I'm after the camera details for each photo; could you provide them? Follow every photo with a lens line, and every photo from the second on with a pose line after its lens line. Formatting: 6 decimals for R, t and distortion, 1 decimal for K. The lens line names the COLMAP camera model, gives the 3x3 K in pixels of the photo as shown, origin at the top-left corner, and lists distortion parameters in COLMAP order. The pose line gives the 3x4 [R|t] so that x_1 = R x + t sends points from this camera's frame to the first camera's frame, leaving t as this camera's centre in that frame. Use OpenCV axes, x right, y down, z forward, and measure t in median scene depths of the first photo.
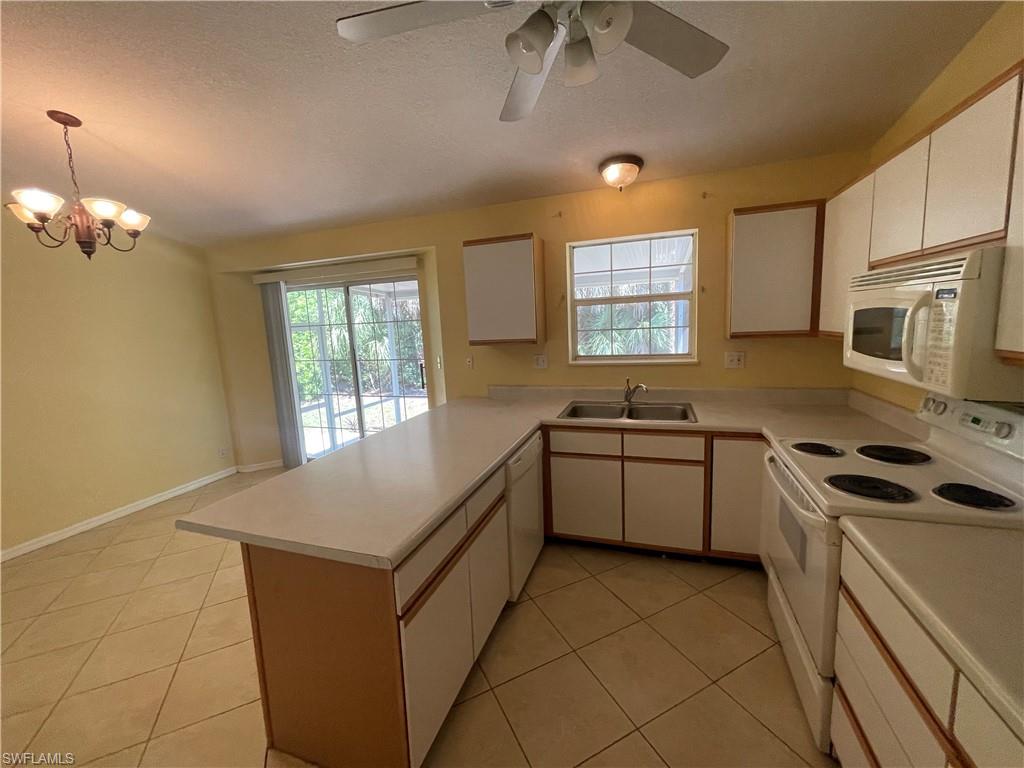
lens RADIAL K [[414.0, 0, 512.0], [0, 414.0, 384.0], [0, 0, 1]] dist [-0.000465, -0.000056]
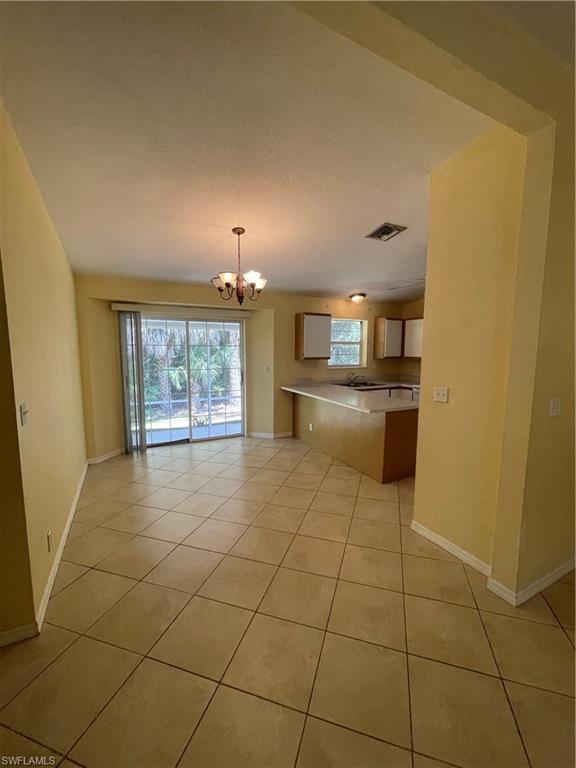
lens RADIAL K [[310.5, 0, 288.0], [0, 310.5, 384.0], [0, 0, 1]] dist [-0.000465, -0.000056]
pose [[0.682666, -0.034853, 0.729899, -1.206926], [0.071480, 0.997257, -0.019236, 0.054334], [-0.727226, 0.065305, 0.683284, -0.044225]]
